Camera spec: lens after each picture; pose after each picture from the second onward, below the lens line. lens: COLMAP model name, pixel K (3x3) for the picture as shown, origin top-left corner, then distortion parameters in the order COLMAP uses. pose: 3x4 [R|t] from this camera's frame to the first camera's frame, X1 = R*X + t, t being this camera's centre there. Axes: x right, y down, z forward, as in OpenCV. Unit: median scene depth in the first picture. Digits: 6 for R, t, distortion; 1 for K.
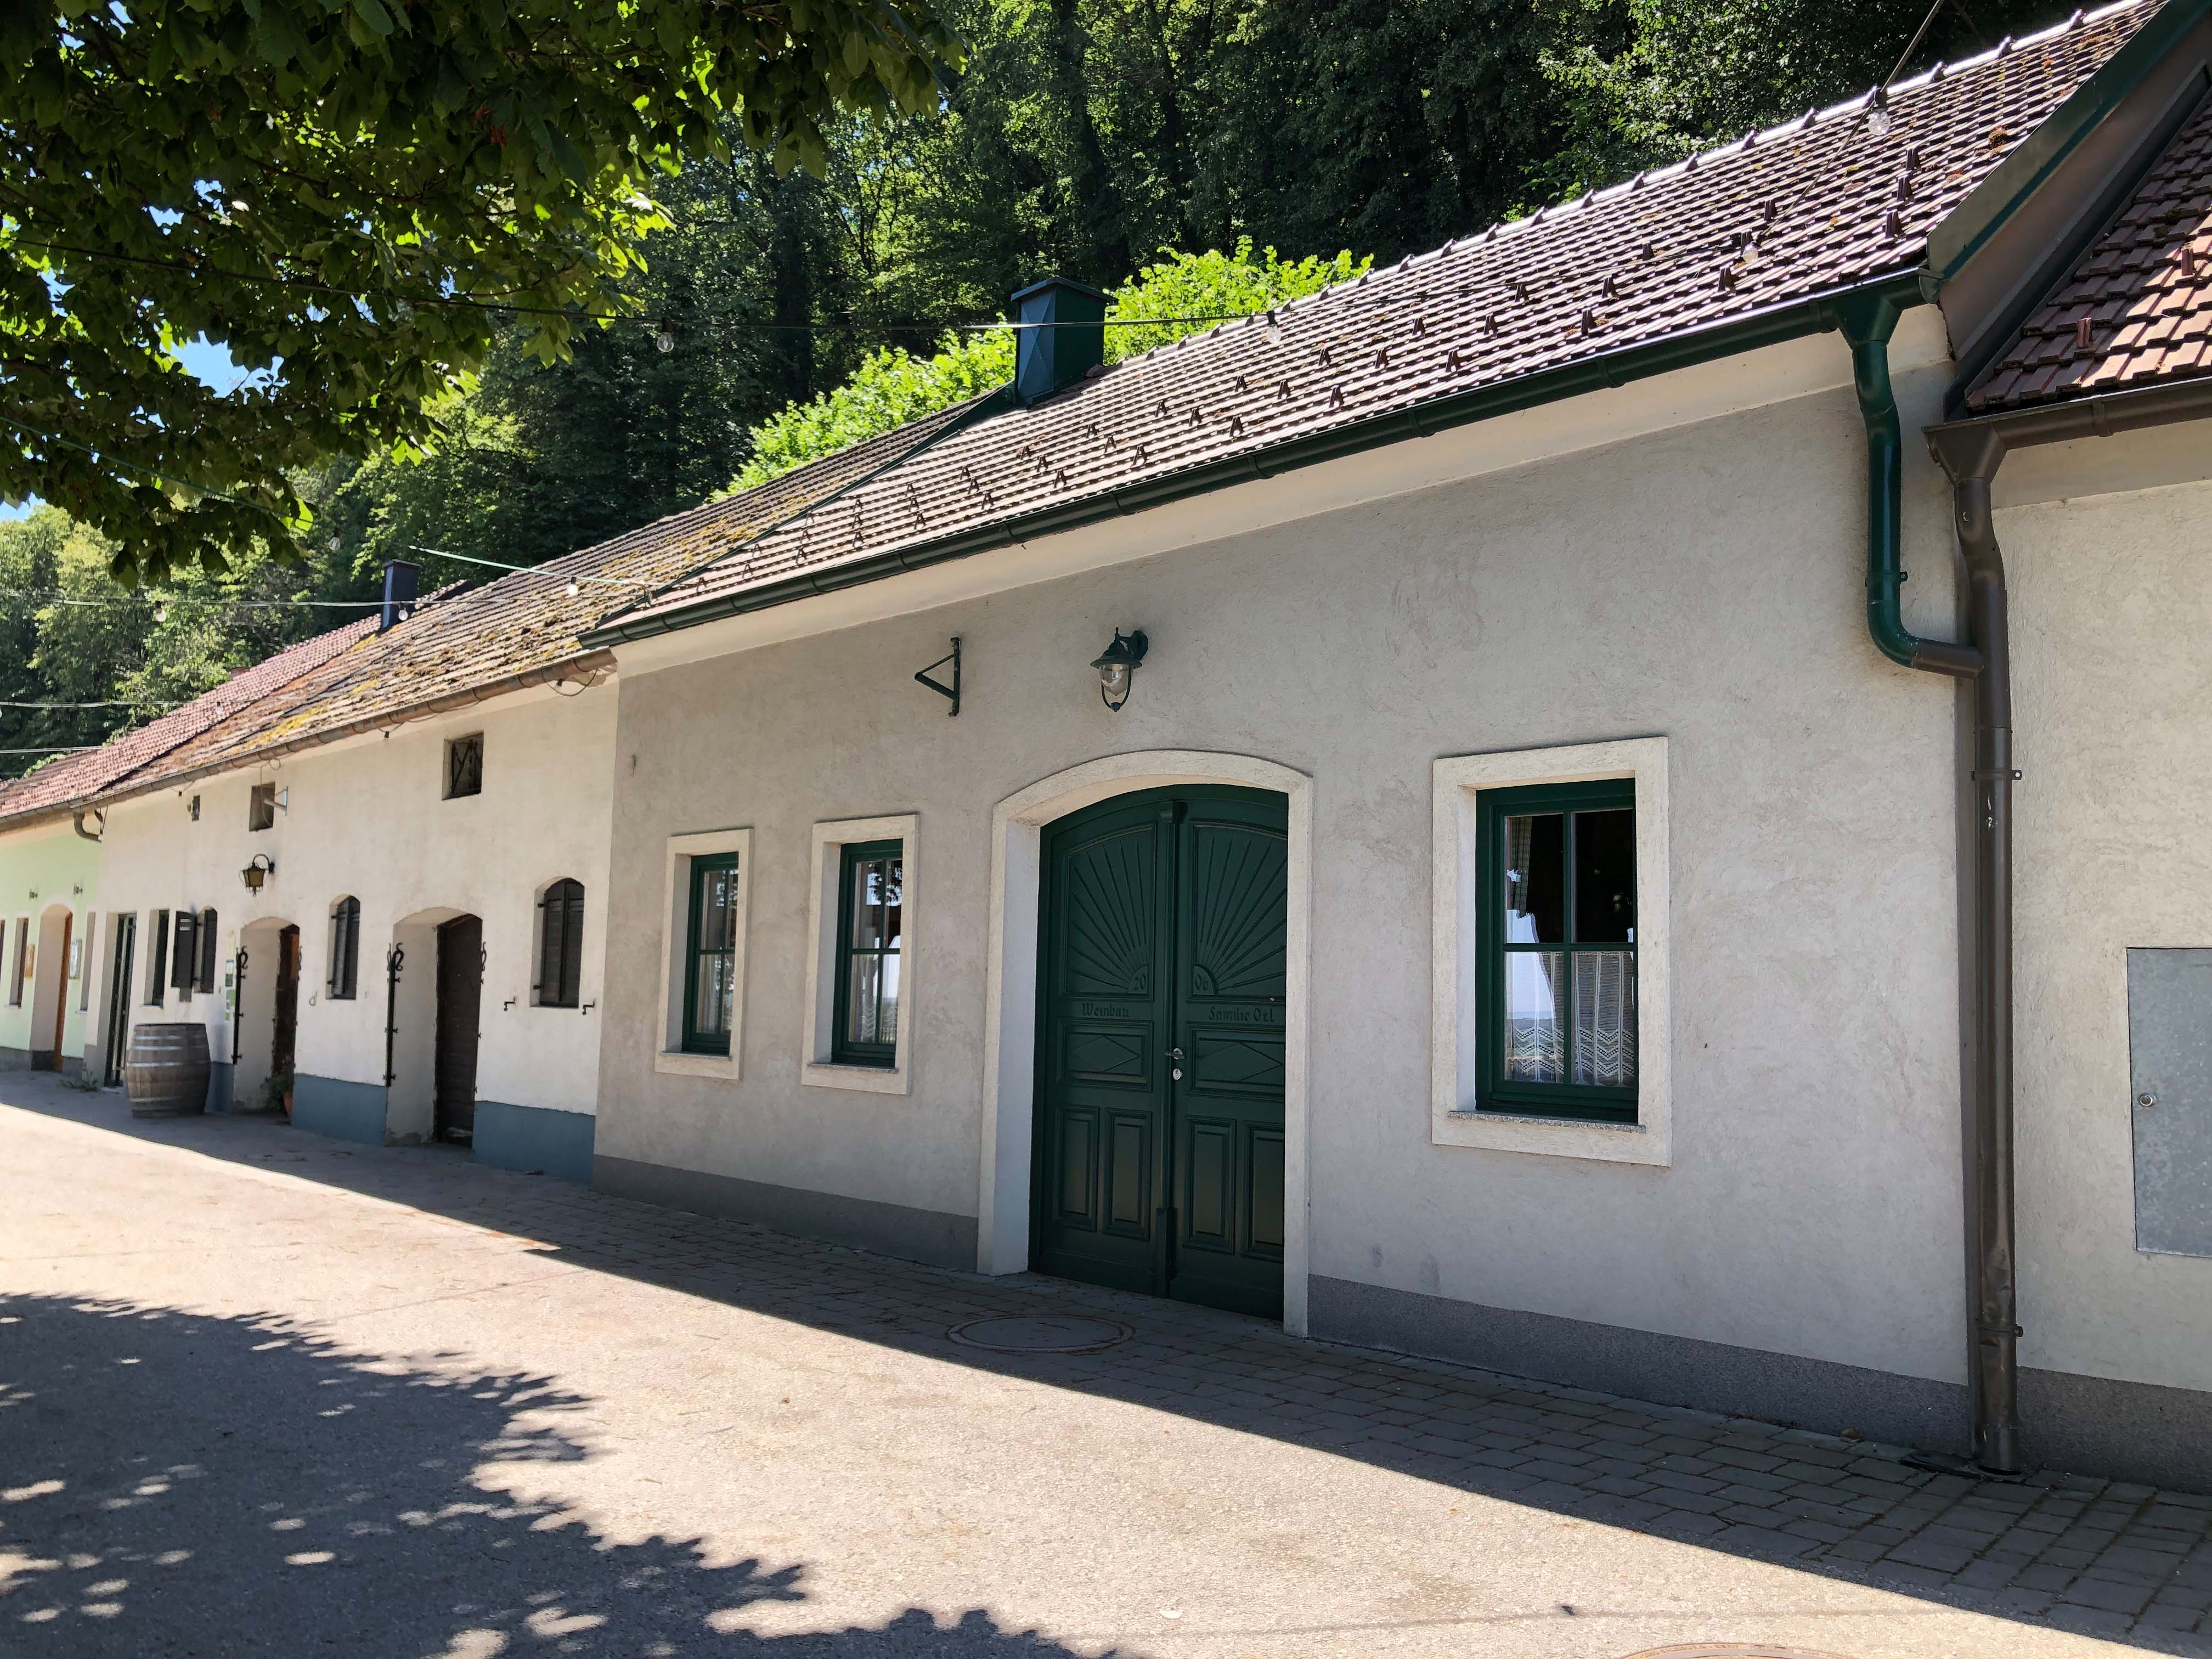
lens RADIAL K [[1741.8, 0, 1106.0], [0, 1741.8, 829.5], [0, 0, 1]] dist [-0.006808, 0.008702]
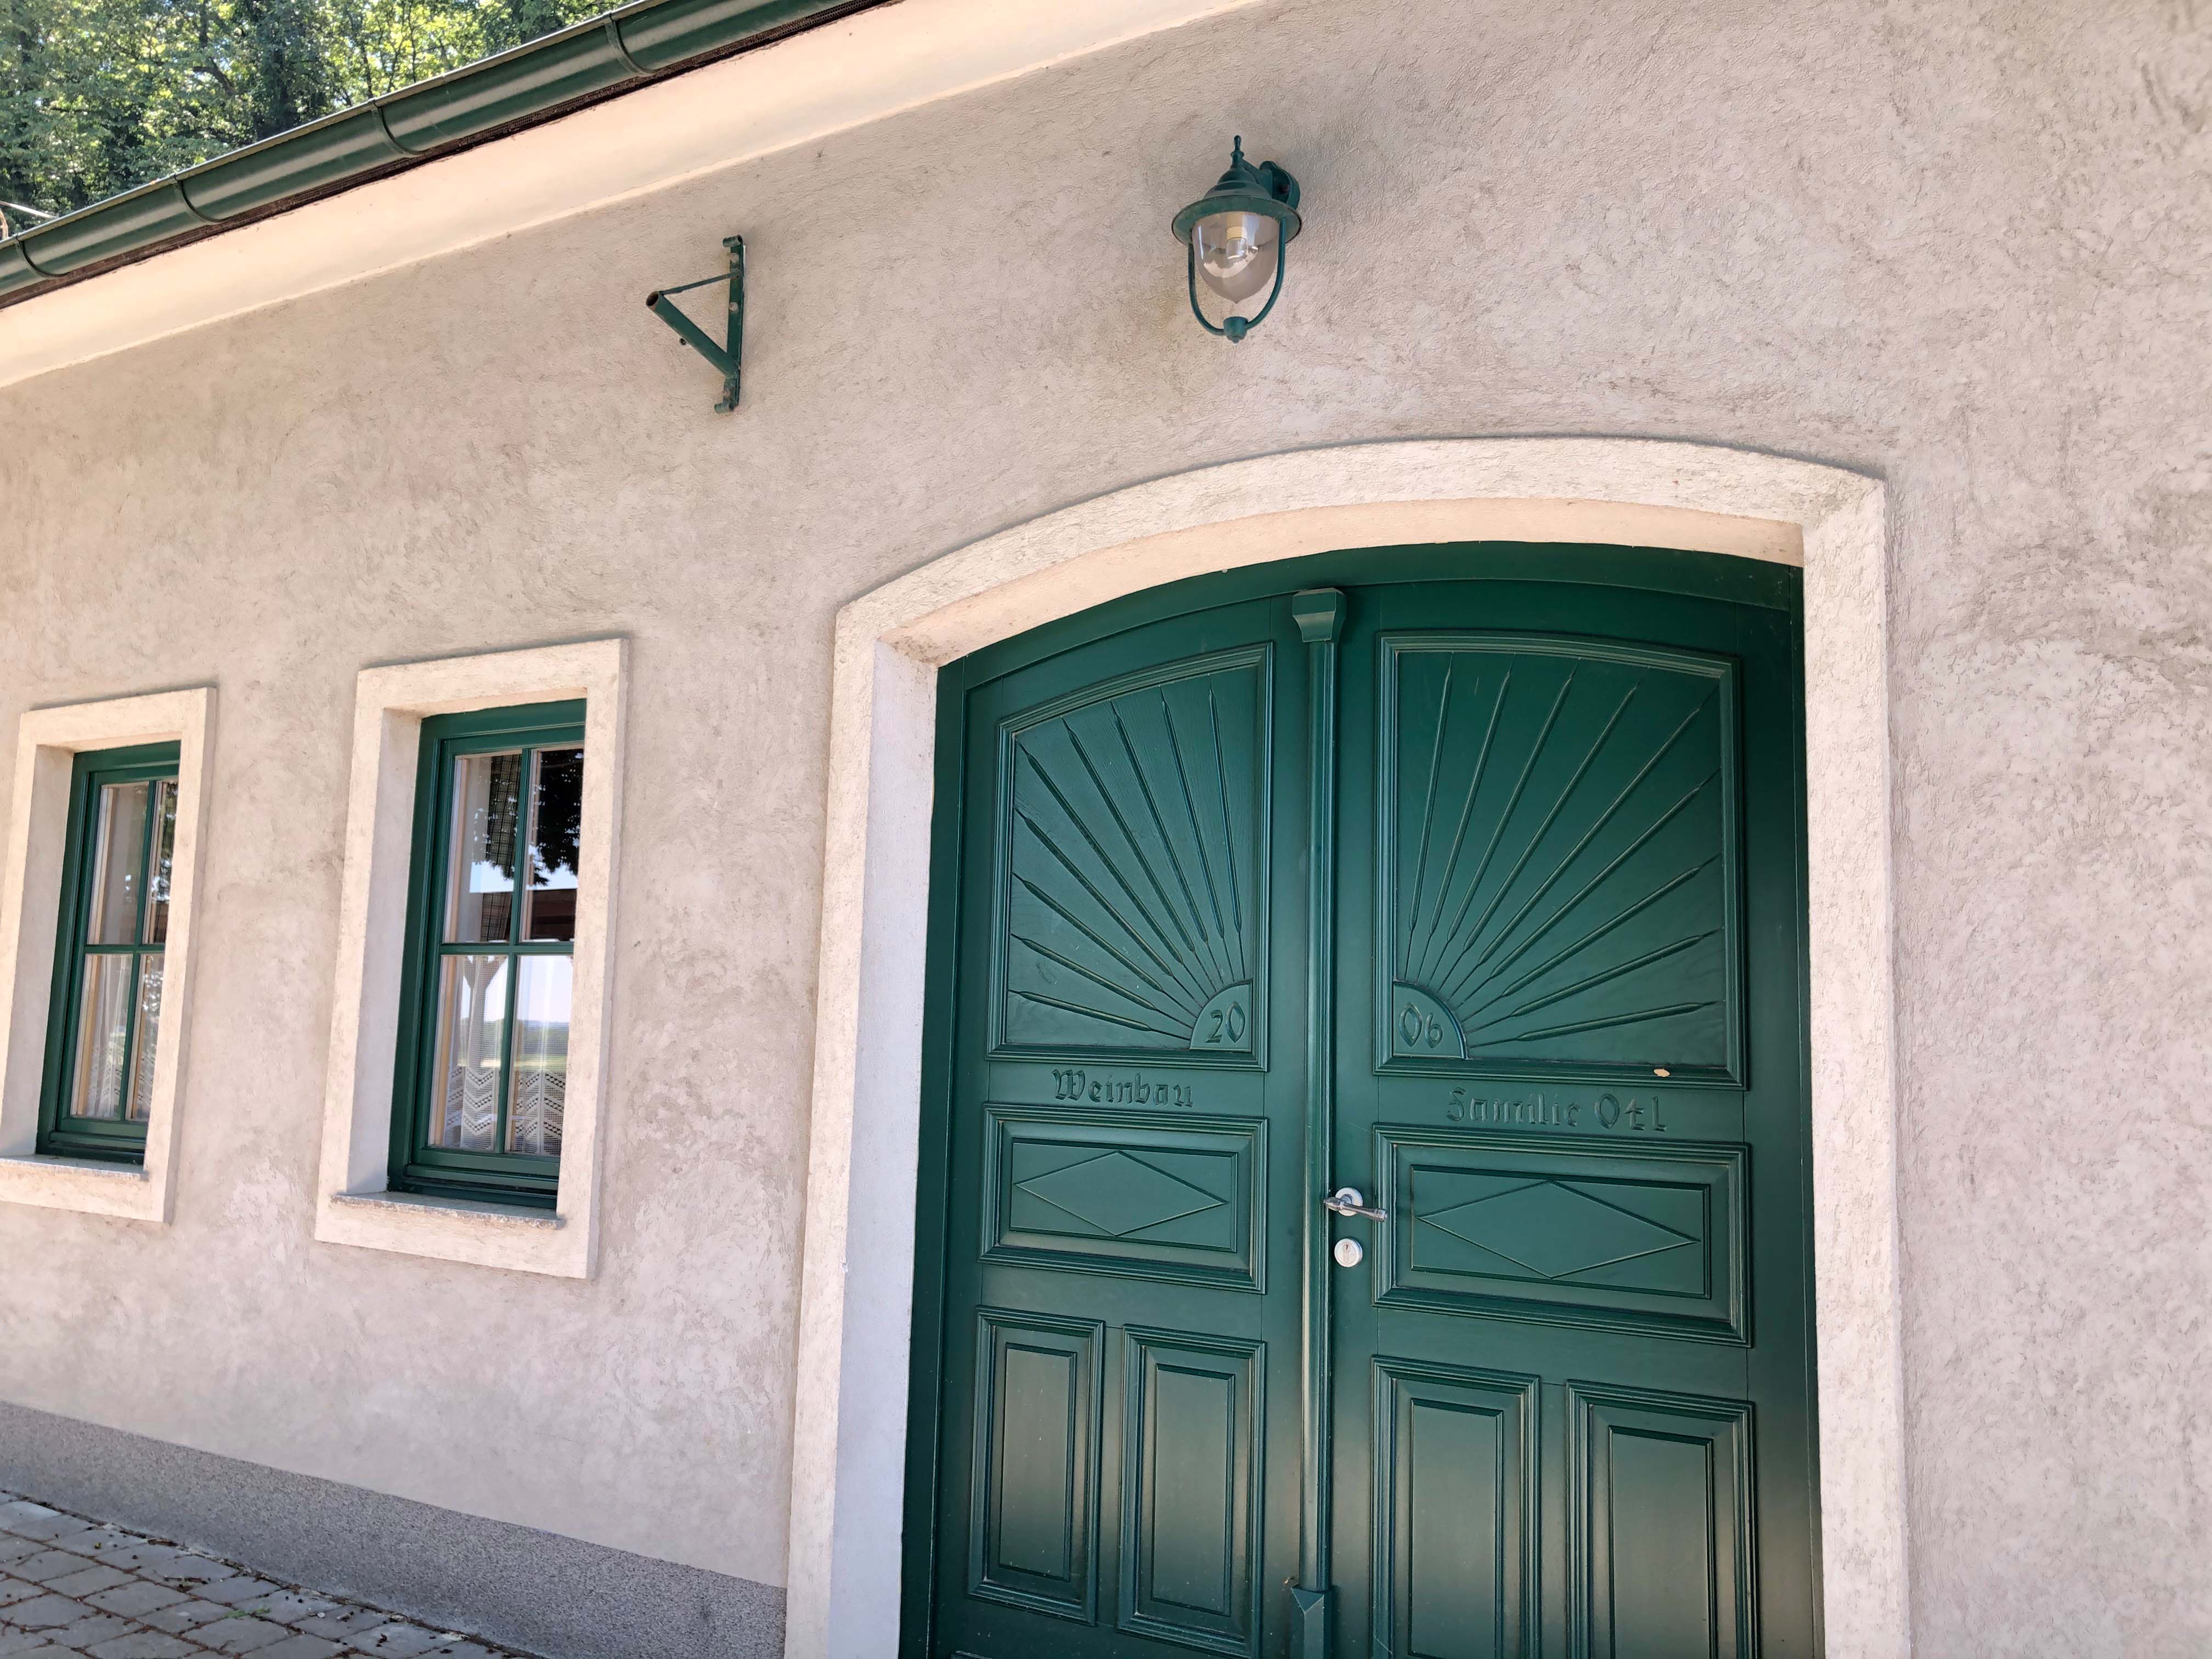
lens RADIAL K [[1741.8, 0, 1106.0], [0, 1741.8, 829.5], [0, 0, 1]] dist [-0.006808, 0.008702]
pose [[0.962428, 0.029602, 0.269918, -0.109761], [-0.027189, 0.999550, -0.012674, 0.042581], [-0.270172, 0.004859, 0.962800, 0.546657]]
